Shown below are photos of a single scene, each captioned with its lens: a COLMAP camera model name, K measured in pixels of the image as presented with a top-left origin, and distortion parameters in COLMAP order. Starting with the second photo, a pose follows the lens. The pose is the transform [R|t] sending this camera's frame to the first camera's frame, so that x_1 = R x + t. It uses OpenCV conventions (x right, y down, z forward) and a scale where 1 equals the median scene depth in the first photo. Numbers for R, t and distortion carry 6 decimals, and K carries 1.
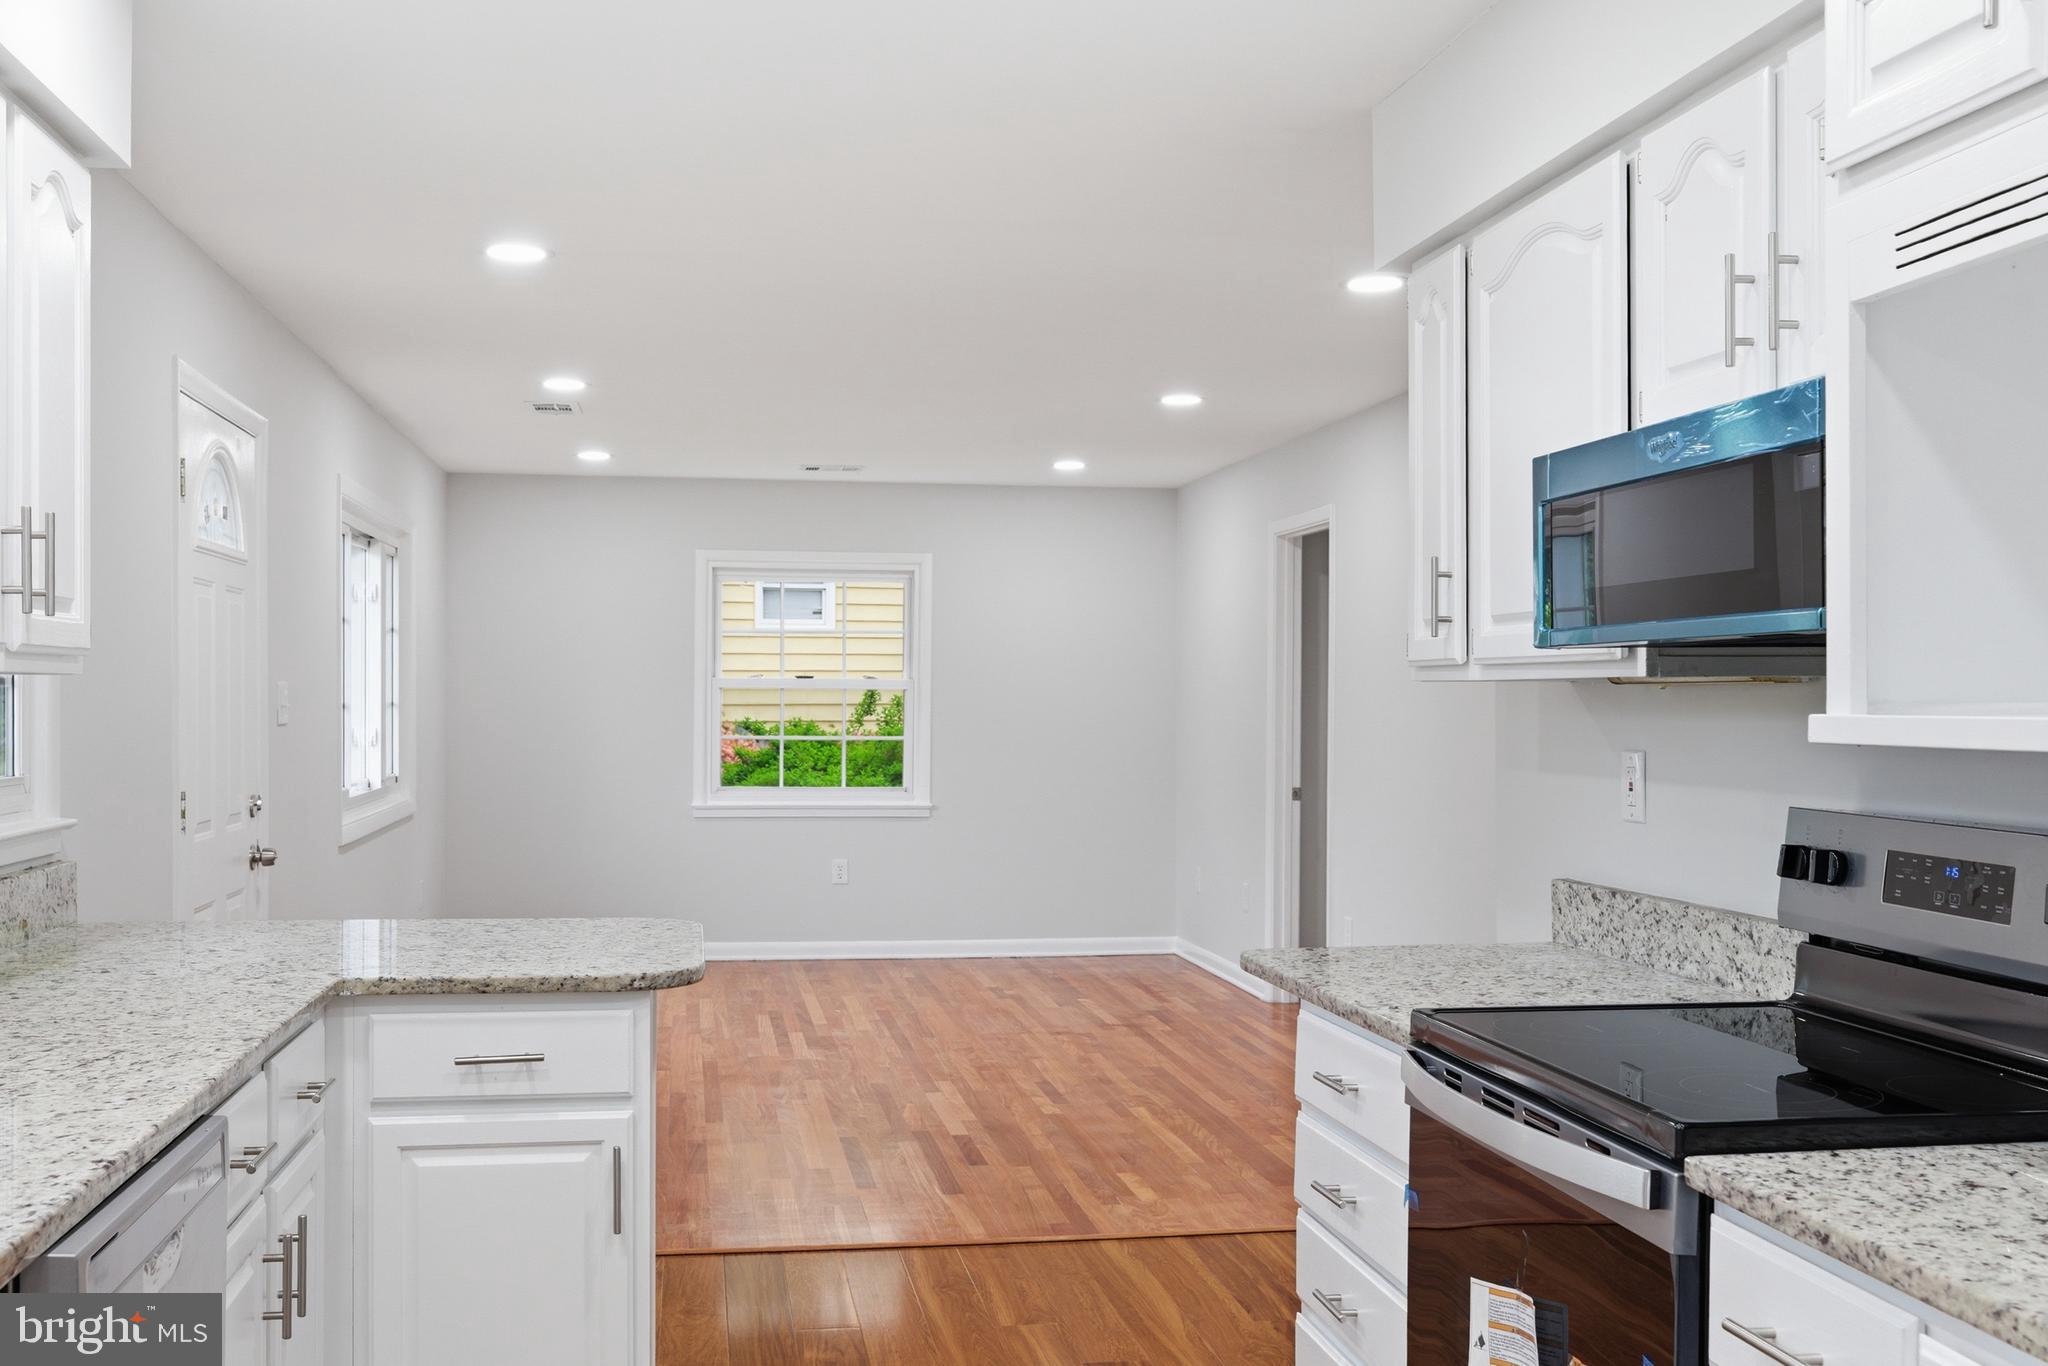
lens RADIAL K [[2030.0, 0, 947.1], [0, 2030.0, 683.1], [0, 0, 1]] dist [-0.003205, 0.000473]
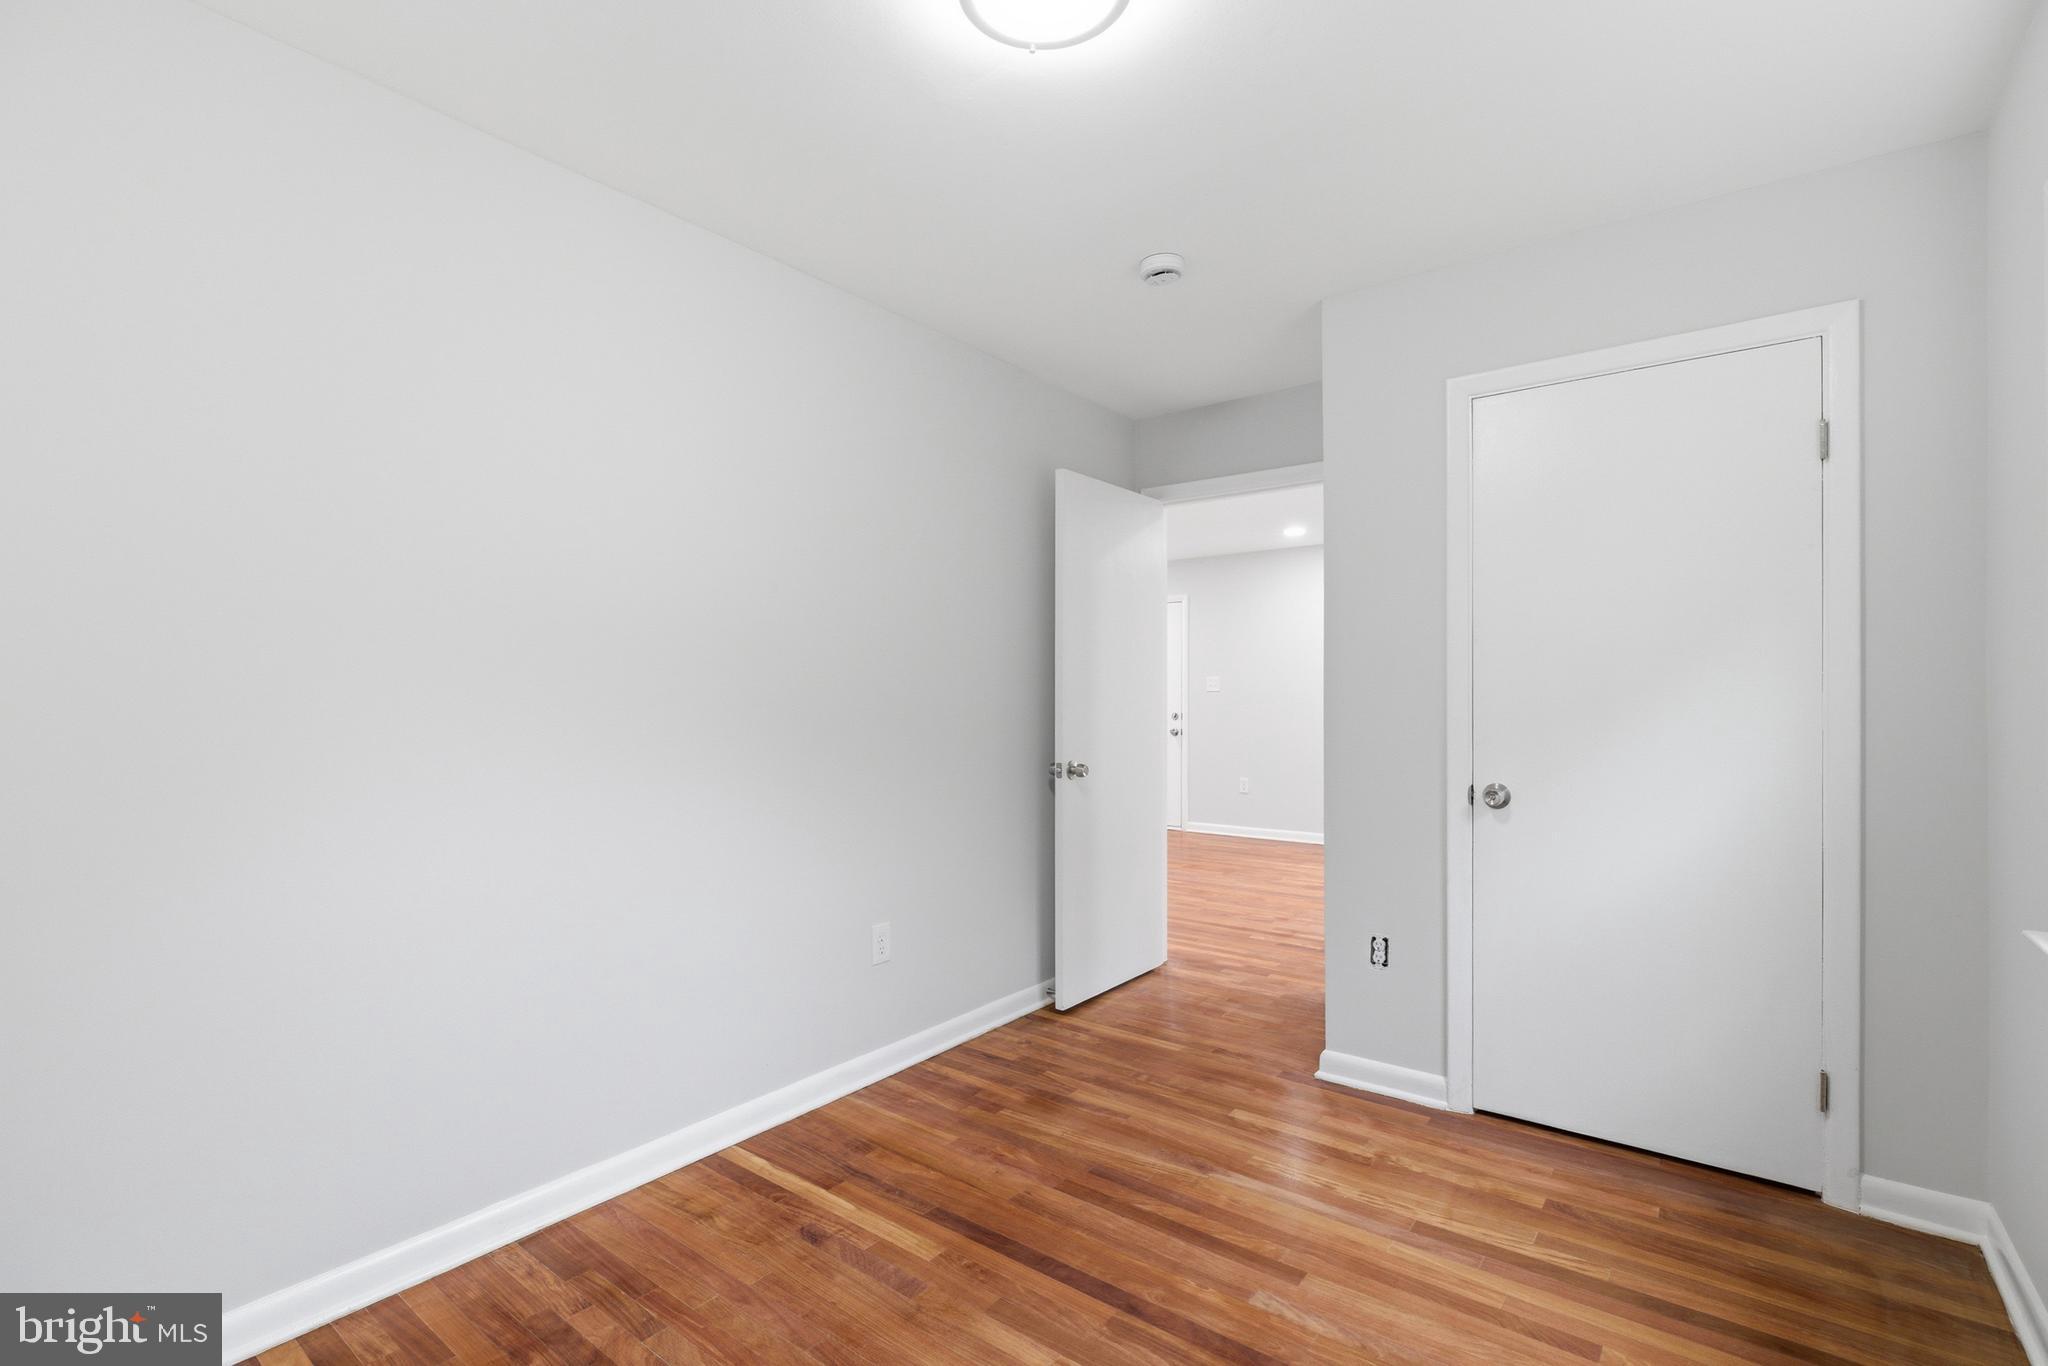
lens RADIAL K [[930.0, 0, 1016.0], [0, 930.0, 693.5], [0, 0, 1]] dist [-0.002820, 0.000071]
pose [[-0.714834, -0.003802, -0.699283, 0.559179], [0.002147, 0.999969, -0.007632, 0.021685], [0.699291, -0.006957, -0.714804, 1.186238]]
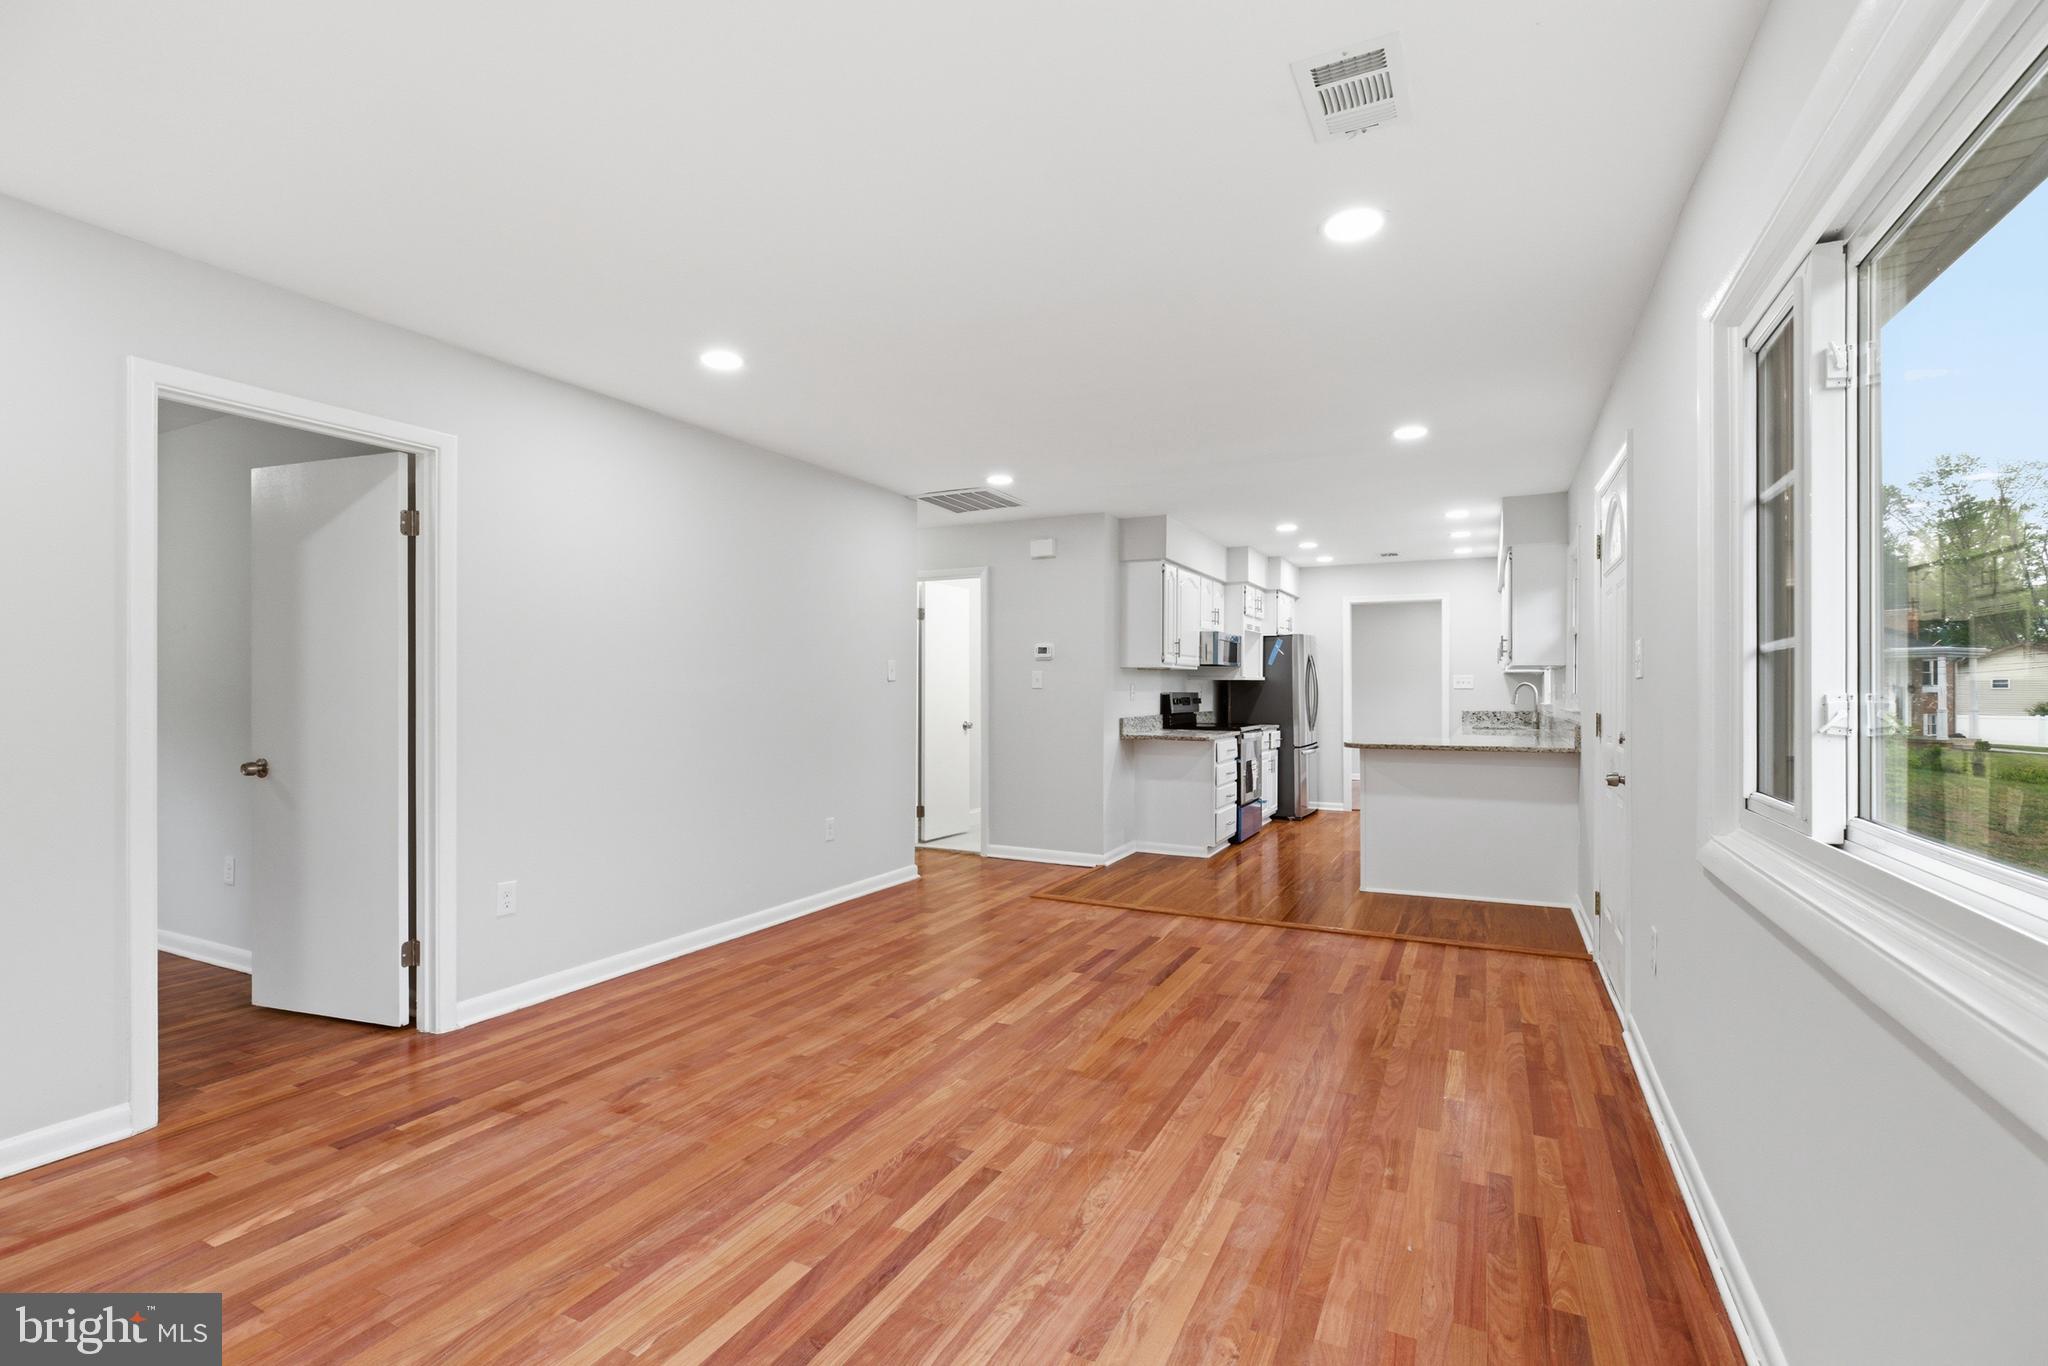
lens RADIAL K [[930.0, 0, 1016.0], [0, 930.0, 693.5], [0, 0, 1]] dist [-0.002820, 0.000071]
pose [[-0.826552, -0.006523, 0.562822, -0.219761], [-0.007513, 0.999972, 0.000555, 0.020554], [-0.562810, -0.003770, -0.826578, 1.070886]]
